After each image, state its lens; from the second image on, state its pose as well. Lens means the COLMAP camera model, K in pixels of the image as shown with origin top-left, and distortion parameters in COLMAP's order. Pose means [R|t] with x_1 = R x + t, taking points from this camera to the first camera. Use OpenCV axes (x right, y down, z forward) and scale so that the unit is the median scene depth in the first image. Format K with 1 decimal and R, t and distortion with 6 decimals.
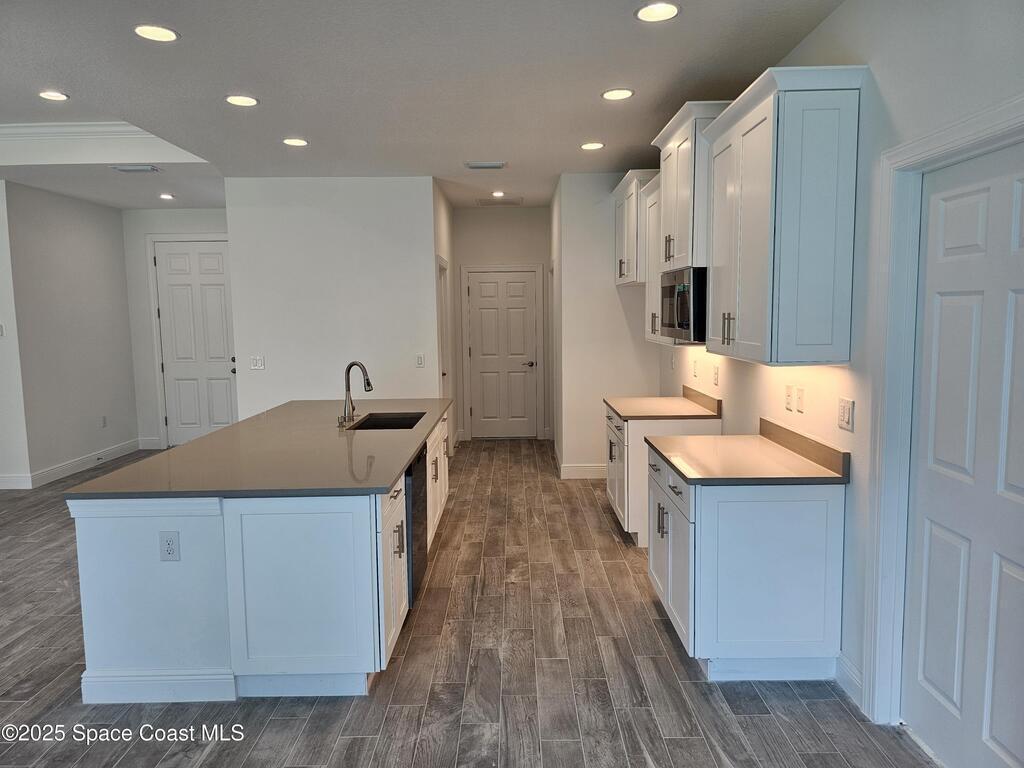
lens RADIAL K [[686.9, 0, 511.2], [0, 686.9, 380.4], [0, 0, 1]] dist [0.064927, -0.065066]
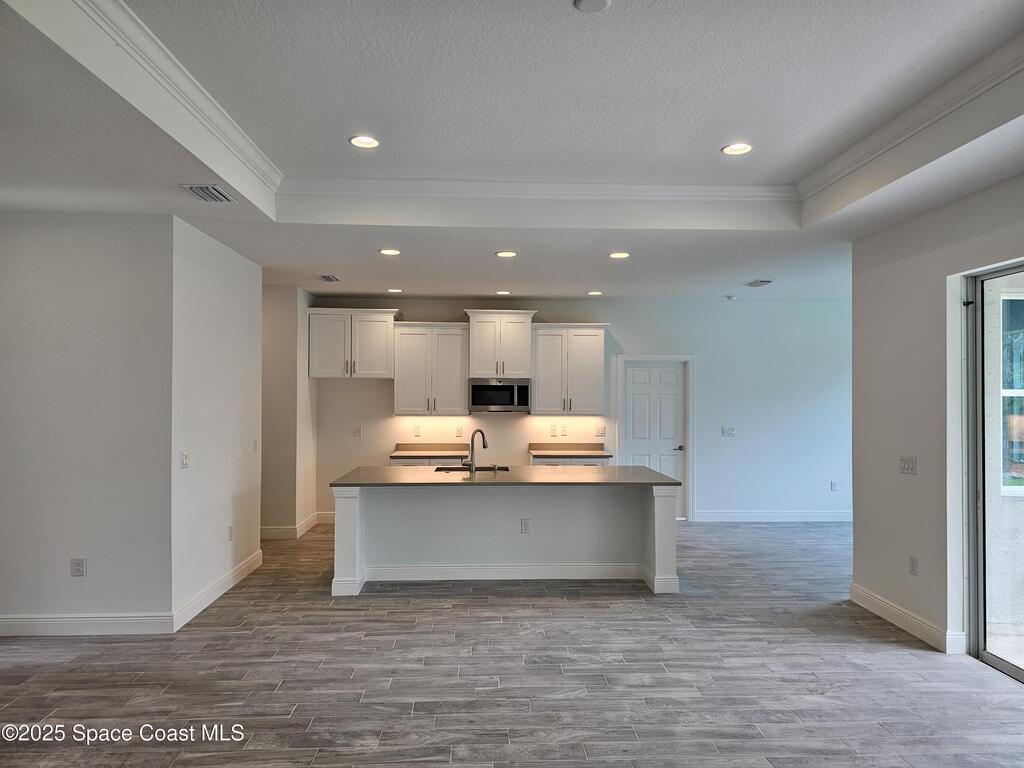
lens RADIAL K [[686.9, 0, 510.8], [0, 686.9, 387.6], [0, 0, 1]] dist [0.064927, -0.065066]
pose [[-0.043715, 0.026417, 0.998695, -2.021589], [0.098486, 0.994895, -0.022006, -0.092285], [-0.994178, 0.097395, -0.046094, 1.188096]]
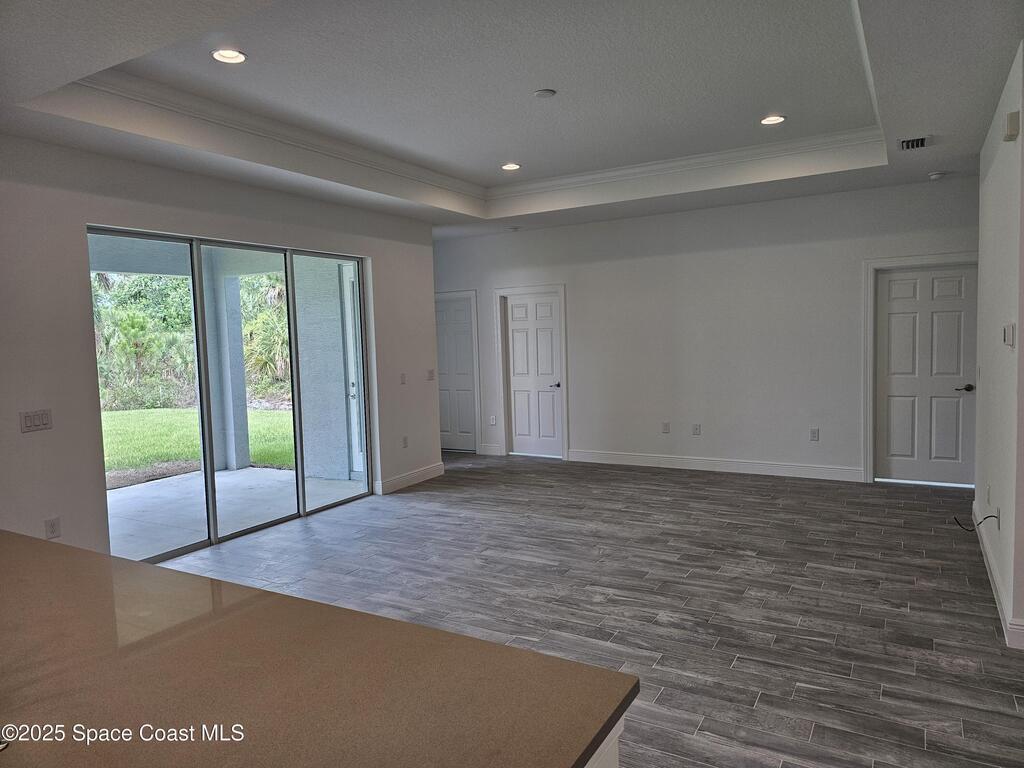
lens RADIAL K [[686.9, 0, 508.7], [0, 686.9, 381.0], [0, 0, 1]] dist [0.064927, -0.065066]
pose [[-0.501268, 0.092573, -0.860326, -0.147339], [-0.046809, 0.989904, 0.133790, -0.159718], [0.864025, 0.107335, -0.491874, 1.638621]]
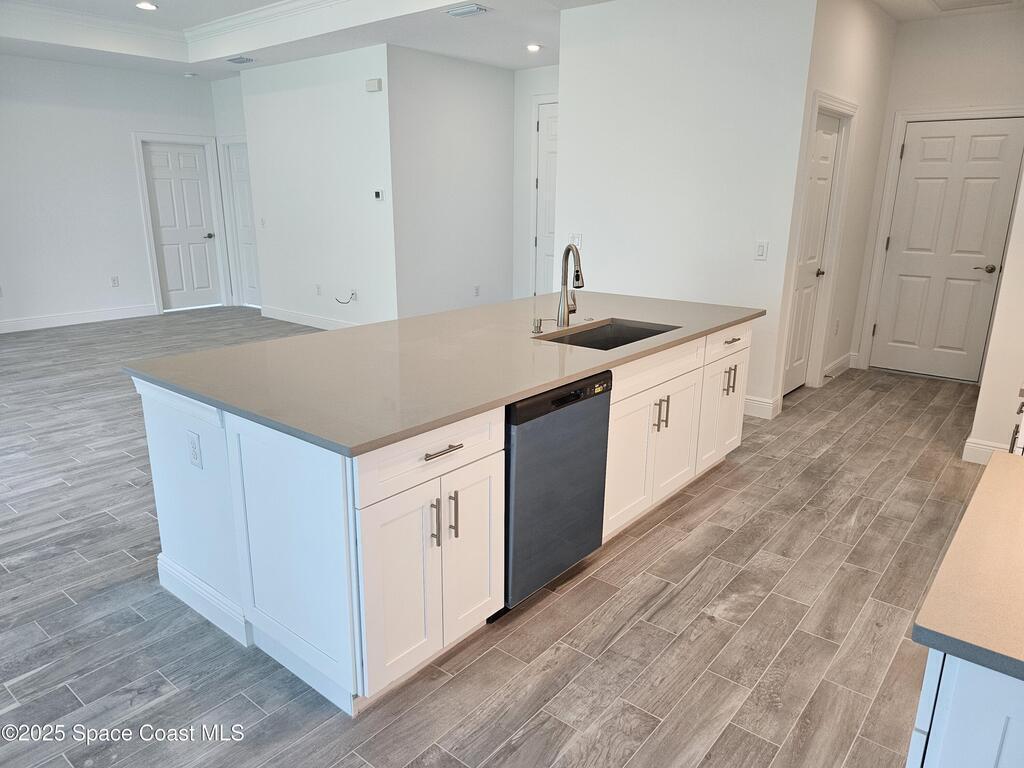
lens RADIAL K [[686.9, 0, 508.6], [0, 686.9, 388.5], [0, 0, 1]] dist [0.064927, -0.065066]
pose [[0.772282, 0.192165, -0.605519, 0.224193], [-0.082652, 0.975445, 0.204148, -0.026538], [0.629880, -0.107613, 0.769201, 0.468272]]
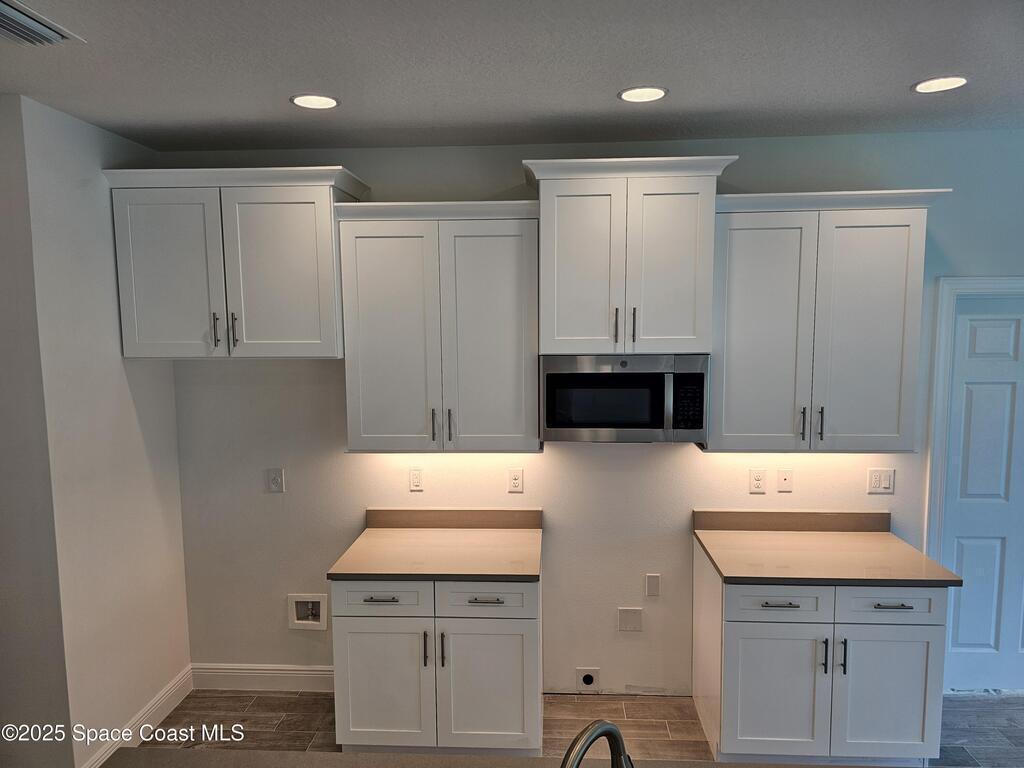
lens RADIAL K [[686.9, 0, 516.7], [0, 686.9, 391.0], [0, 0, 1]] dist [0.064927, -0.065066]
pose [[0.054375, -0.087067, 0.994717, -0.580014], [0.111365, 0.990505, 0.080611, -0.214916], [-0.992291, 0.106394, 0.063555, 1.197251]]
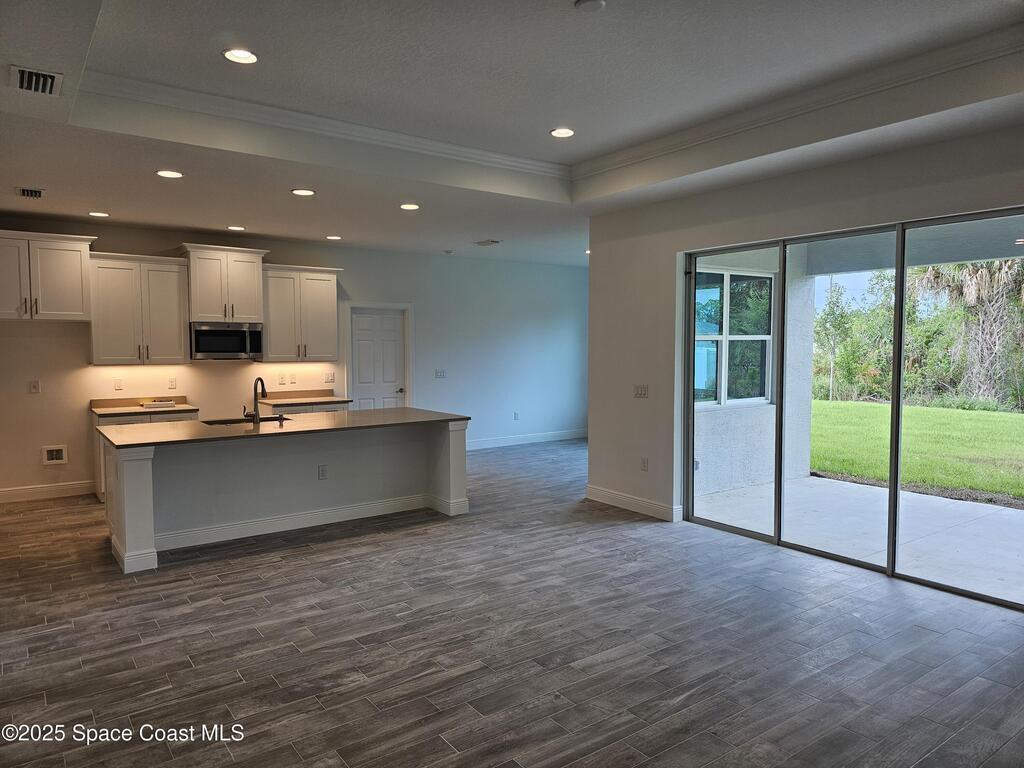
lens RADIAL K [[686.9, 0, 507.2], [0, 686.9, 386.9], [0, 0, 1]] dist [0.064927, -0.065066]
pose [[-0.586581, -0.035706, 0.809103, -1.955098], [0.092731, 0.989497, 0.110895, -0.138806], [-0.804564, 0.140077, -0.577109, 1.679920]]
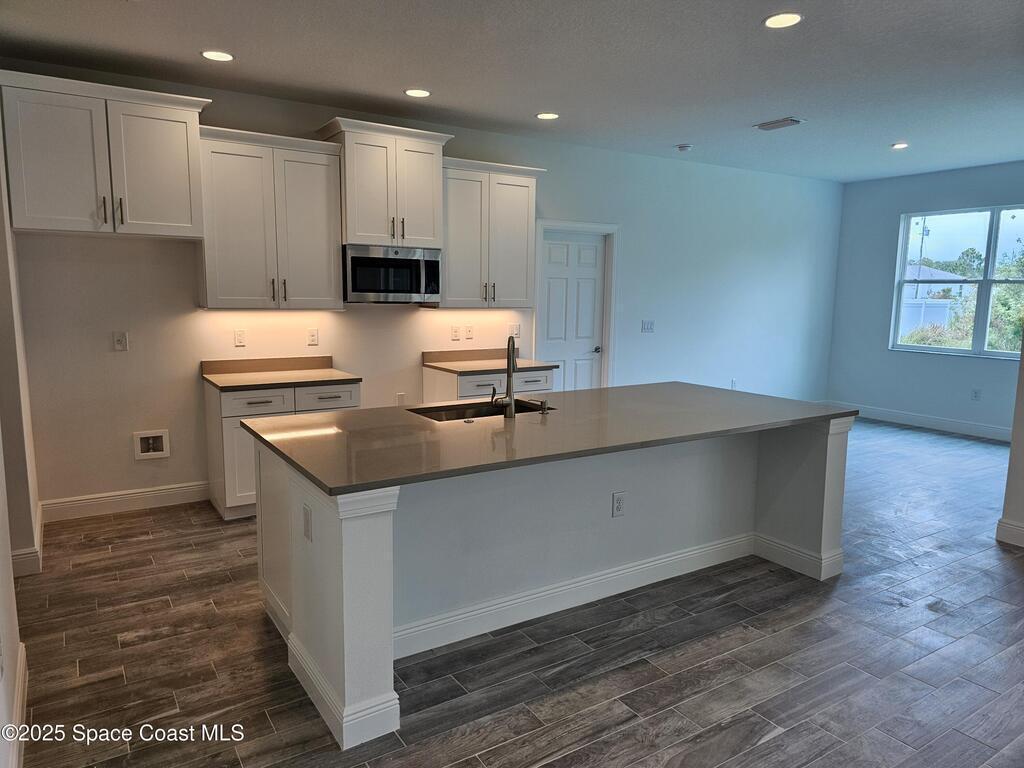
lens RADIAL K [[686.9, 0, 508.5], [0, 686.9, 390.4], [0, 0, 1]] dist [0.064927, -0.065066]
pose [[-0.539982, -0.111987, 0.834193, -1.050004], [0.083647, 0.979062, 0.185581, -0.133333], [-0.837510, 0.169988, -0.519309, 1.697146]]
